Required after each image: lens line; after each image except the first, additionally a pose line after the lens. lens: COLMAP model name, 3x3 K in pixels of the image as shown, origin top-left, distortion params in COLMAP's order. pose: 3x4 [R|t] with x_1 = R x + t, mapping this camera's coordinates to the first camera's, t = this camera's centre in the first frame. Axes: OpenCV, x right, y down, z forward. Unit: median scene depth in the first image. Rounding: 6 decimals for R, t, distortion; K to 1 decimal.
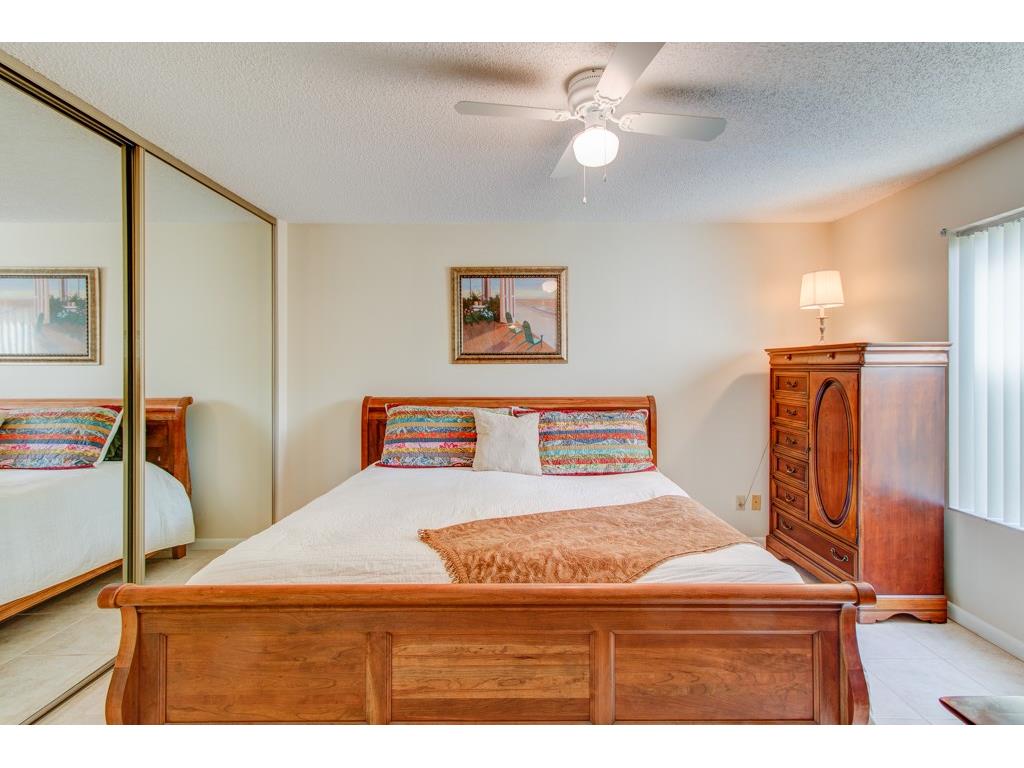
lens RADIAL K [[490.5, 0, 513.4], [0, 490.5, 375.6], [0, 0, 1]] dist [0.006511, 0.000212]
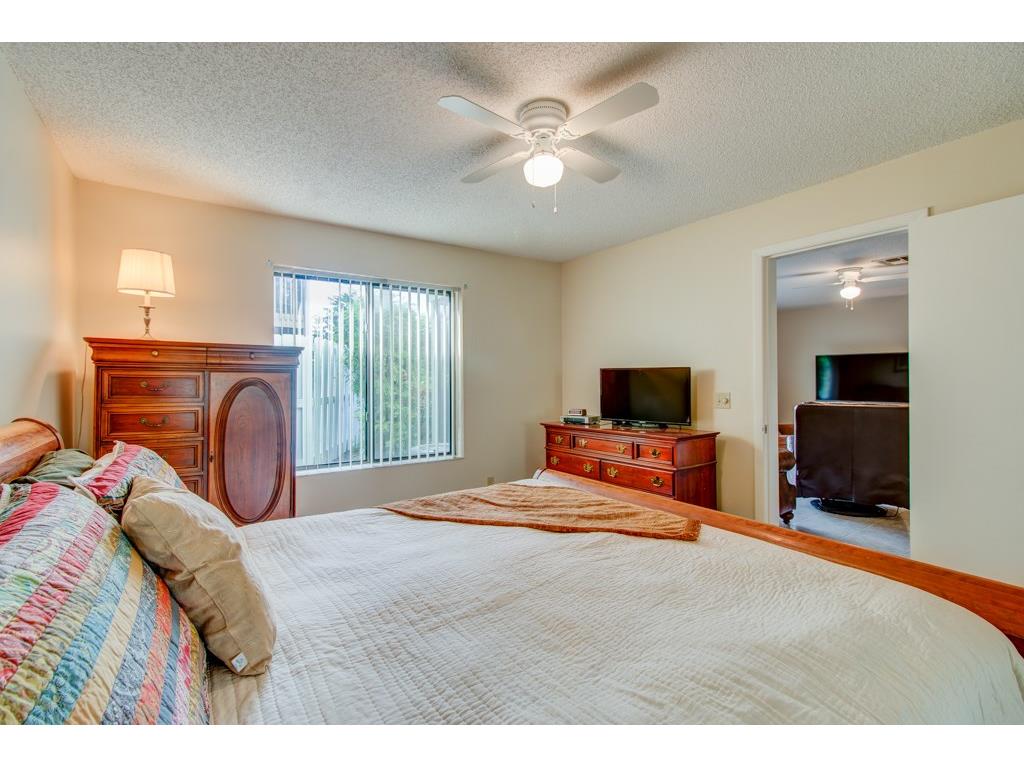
lens RADIAL K [[490.5, 0, 515.9], [0, 490.5, 379.1], [0, 0, 1]] dist [0.006511, 0.000212]
pose [[-0.580922, -0.002914, 0.813954, -0.406292], [0.005913, 0.999952, 0.007800, 0.001914], [-0.813937, 0.009344, -0.580877, 0.952579]]
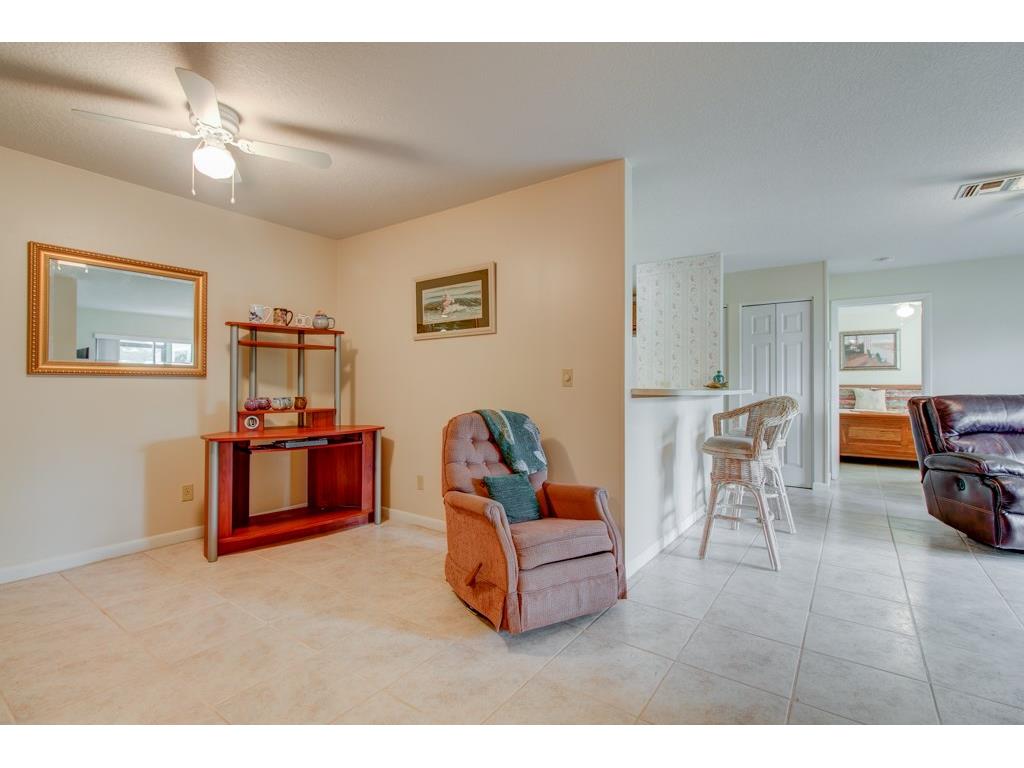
lens RADIAL K [[490.5, 0, 513.6], [0, 490.5, 378.7], [0, 0, 1]] dist [0.006511, 0.000212]
pose [[0.829596, -0.010007, -0.558274, -0.115316], [-0.002845, 0.999751, -0.022148, 0.077560], [0.558357, 0.019962, 0.829361, -2.111382]]
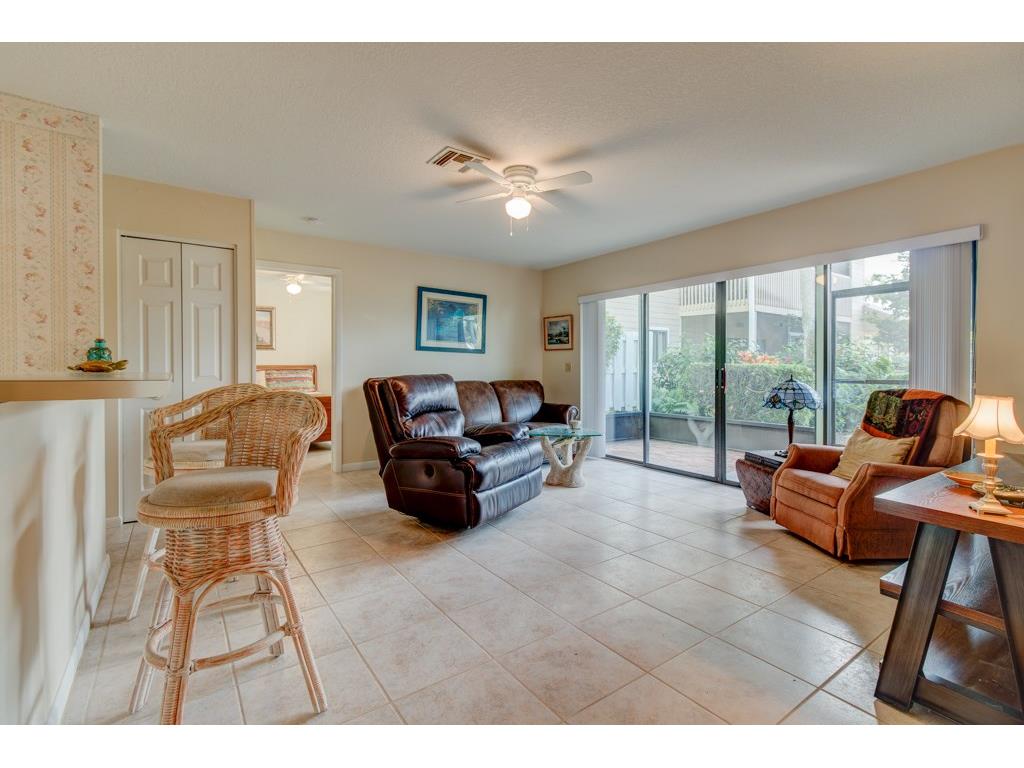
lens RADIAL K [[490.5, 0, 533.5], [0, 490.5, 368.7], [0, 0, 1]] dist [0.006511, 0.000212]
pose [[0.796986, -0.009700, 0.603920, -0.334009], [0.010697, 0.999941, 0.001945, 0.072853], [-0.603903, 0.004911, 0.797043, -1.624271]]
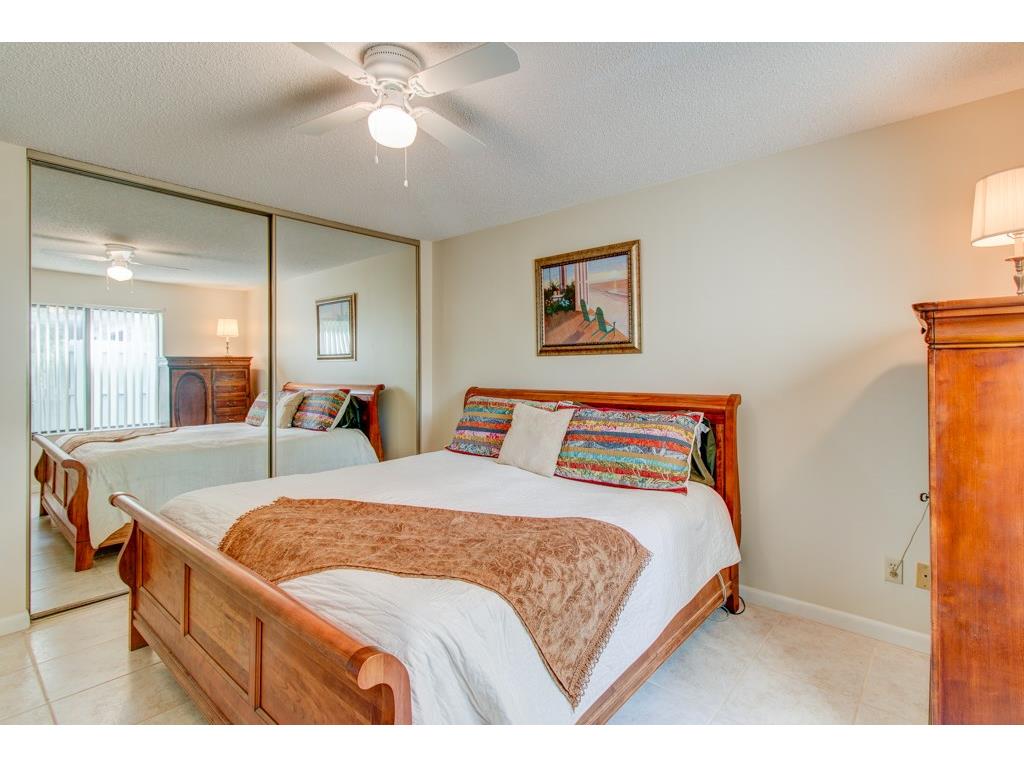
lens RADIAL K [[490.5, 0, 525.5], [0, 490.5, 371.2], [0, 0, 1]] dist [0.006511, 0.000212]
pose [[0.772350, 0.001803, -0.635194, 0.537803], [0.002005, 0.999984, 0.005276, 0.001236], [0.635194, -0.005349, 0.772334, 0.236610]]
